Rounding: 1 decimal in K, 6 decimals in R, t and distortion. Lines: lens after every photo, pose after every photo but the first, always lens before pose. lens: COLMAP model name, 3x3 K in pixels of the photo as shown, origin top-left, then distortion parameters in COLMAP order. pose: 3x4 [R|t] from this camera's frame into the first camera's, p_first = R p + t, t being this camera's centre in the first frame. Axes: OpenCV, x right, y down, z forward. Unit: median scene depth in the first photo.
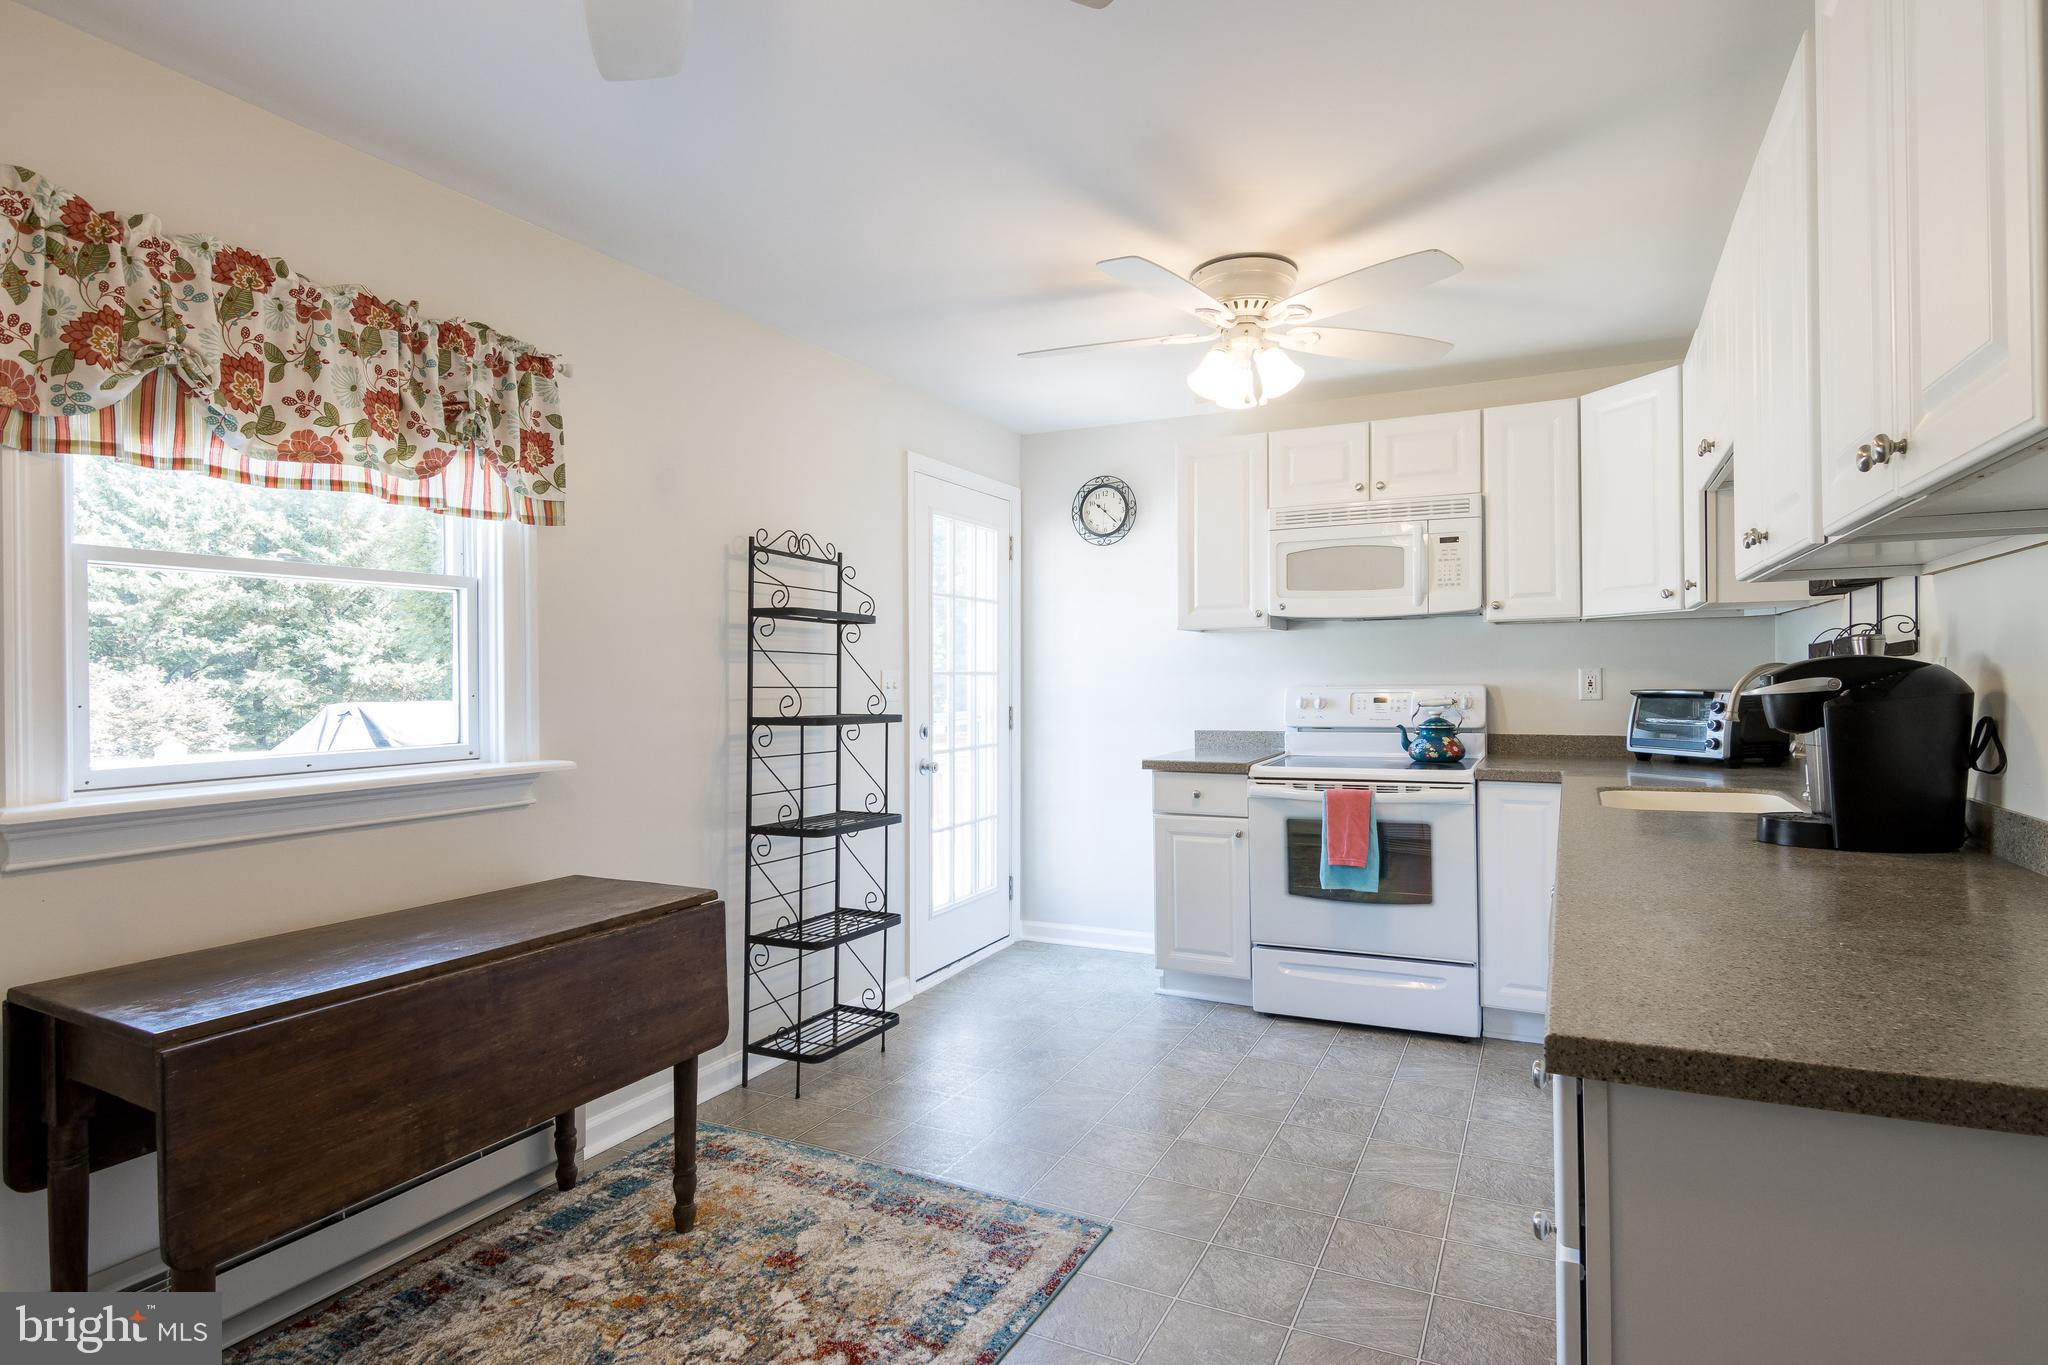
lens RADIAL K [[1050.5, 0, 1033.6], [0, 1050.5, 681.3], [0, 0, 1]] dist [0.004133, -0.007282]
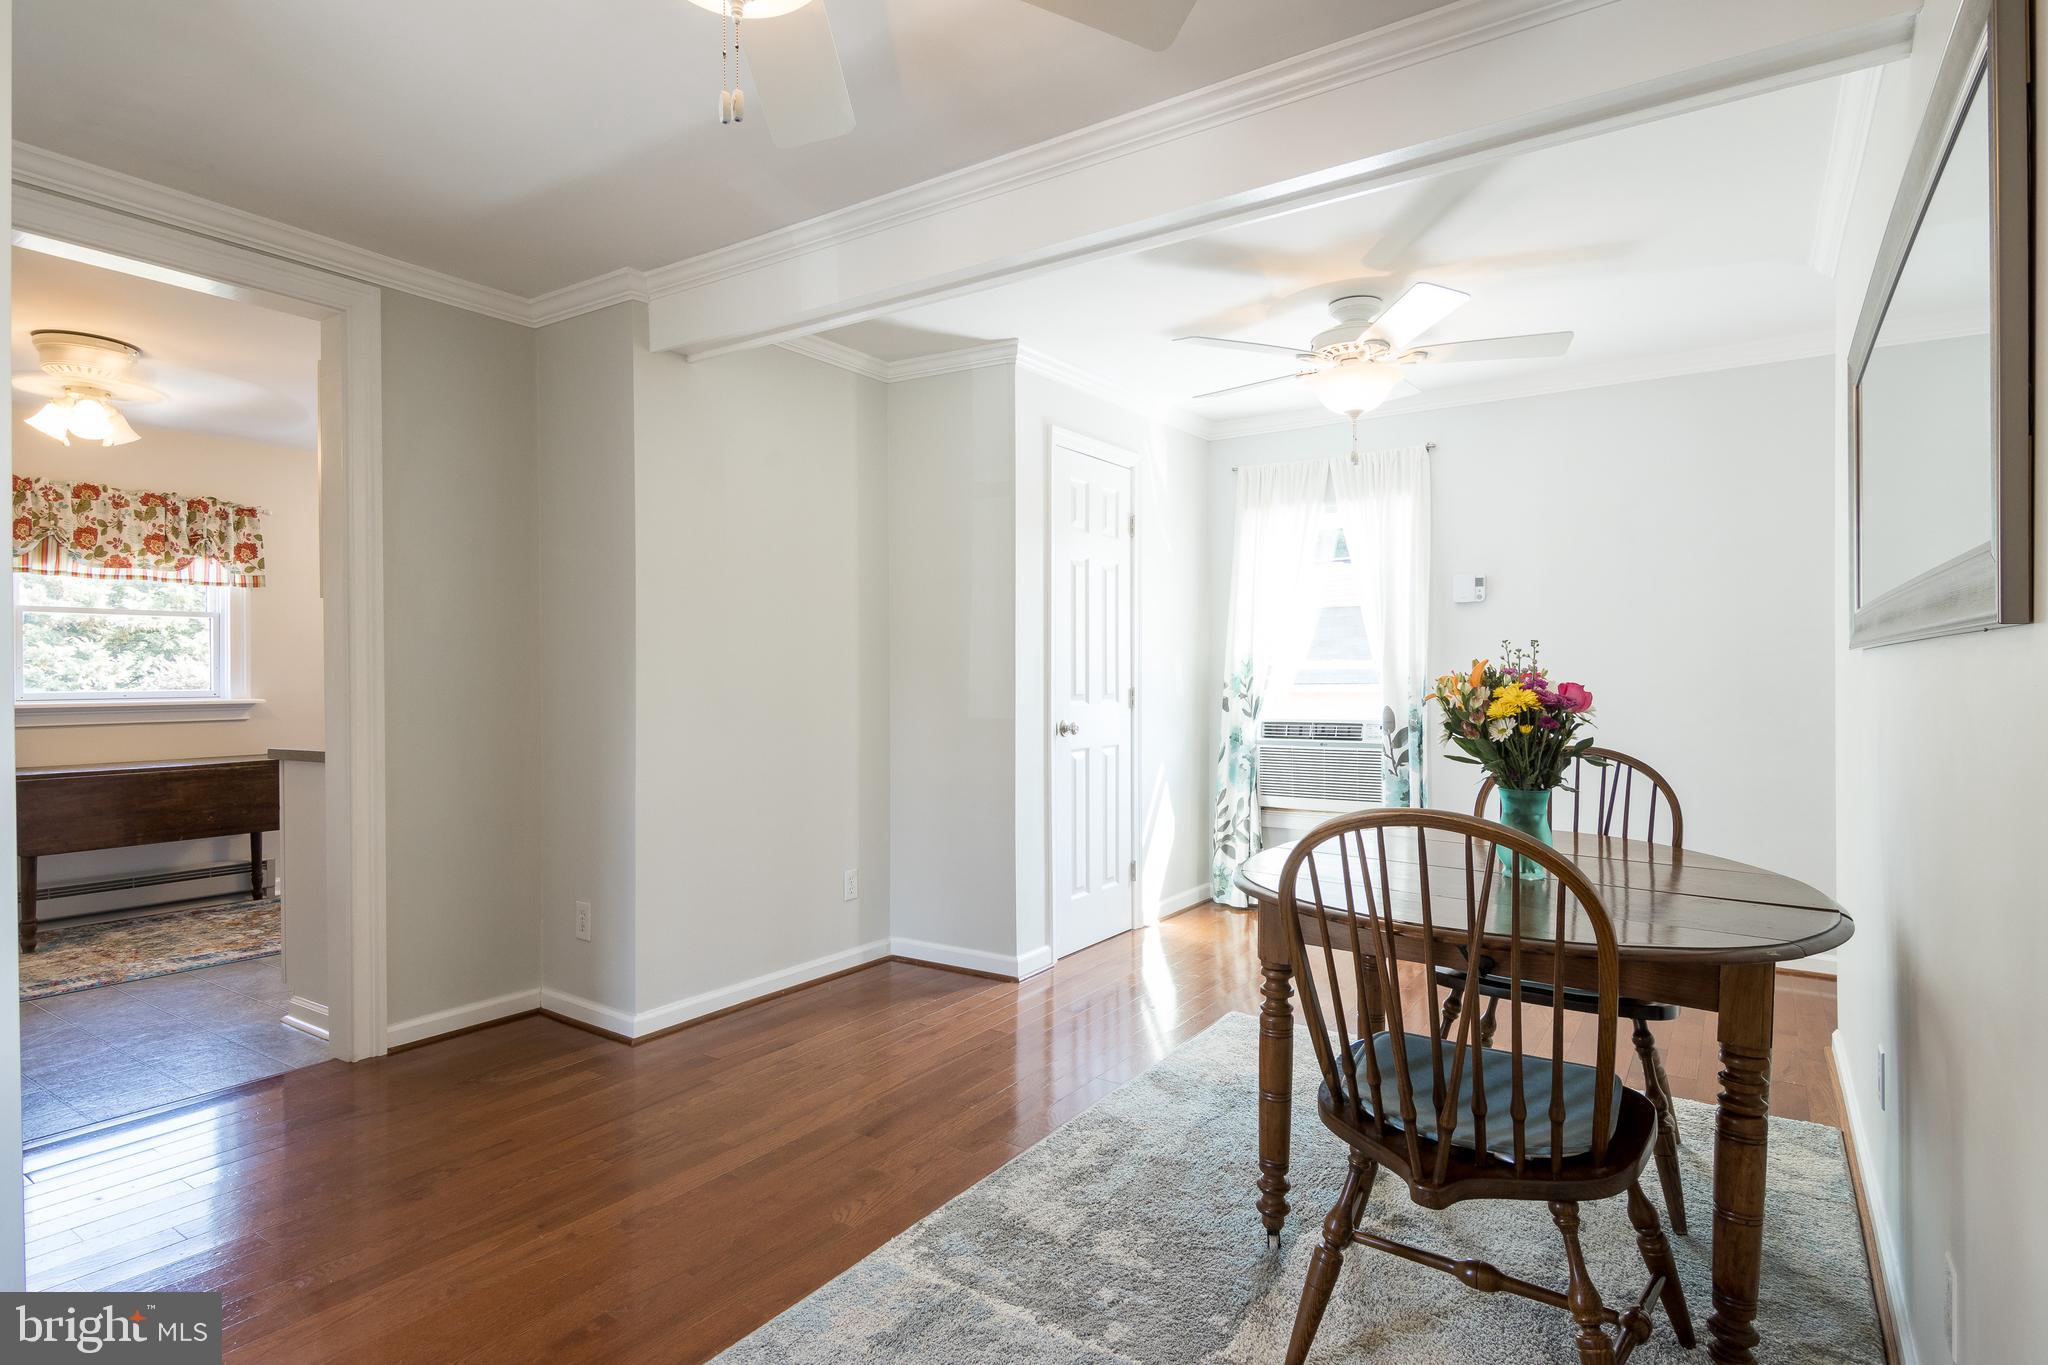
lens RADIAL K [[1050.5, 0, 1033.6], [0, 1050.5, 681.3], [0, 0, 1]] dist [0.004133, -0.007282]
pose [[0.992380, 0.010401, -0.122776, 1.350028], [-0.009875, 0.999939, 0.004892, 0.013302], [0.122819, -0.003642, 0.992422, -0.896947]]
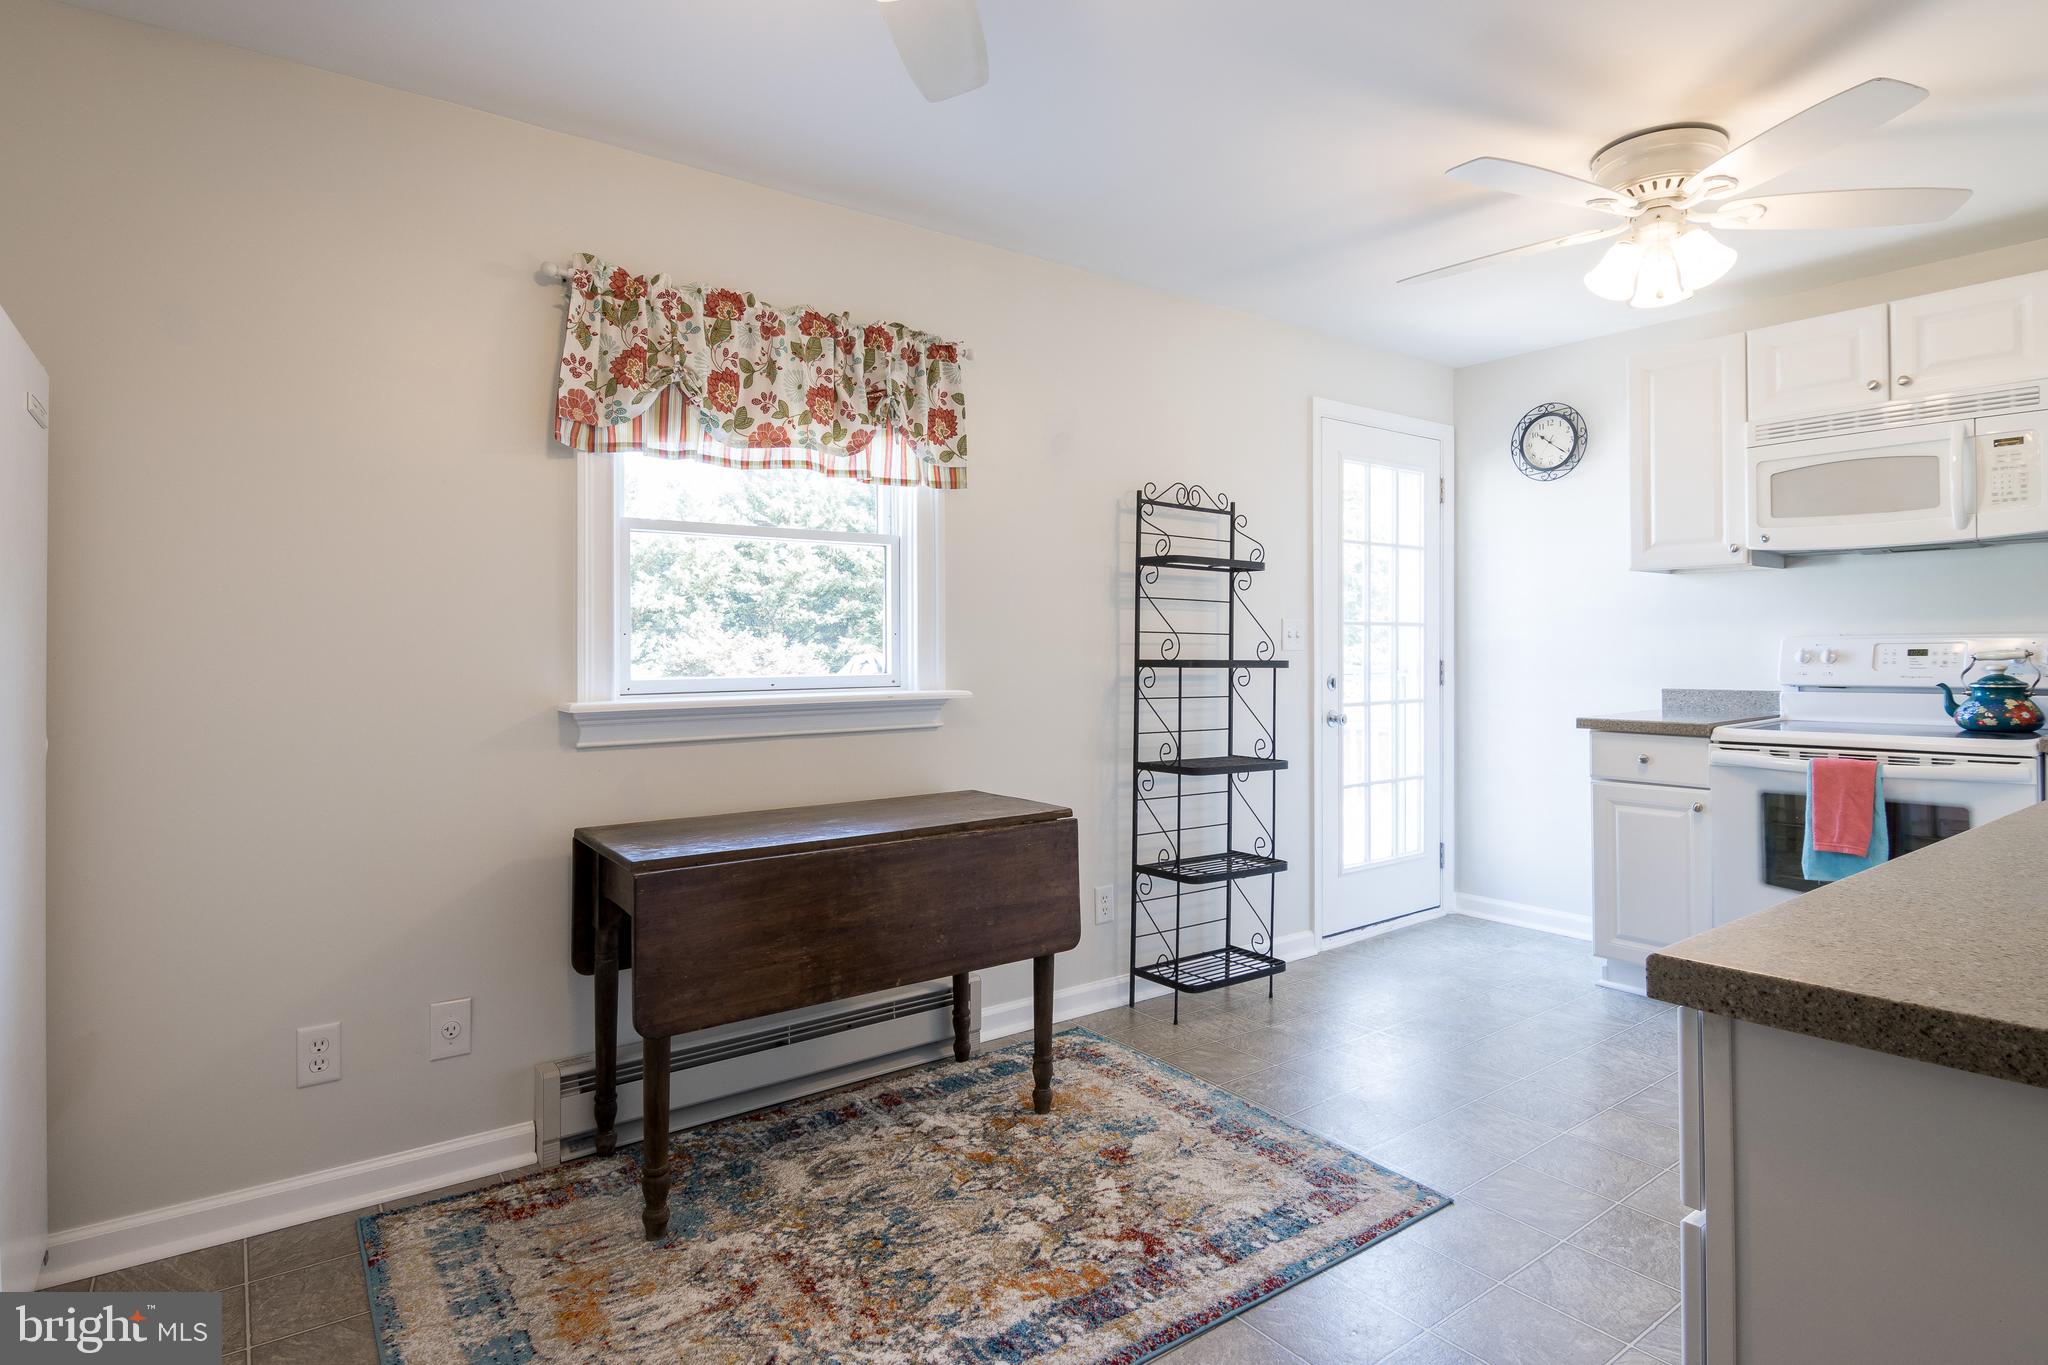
lens RADIAL K [[1062.0, 0, 1037.5], [0, 1062.0, 640.4], [0, 0, 1]] dist [0.011996, -0.020864]
pose [[0.894041, 0.001217, -0.447983, 0.152490], [-0.005174, 0.999958, -0.007609, 0.028971], [0.447955, 0.009120, 0.894010, -0.011585]]
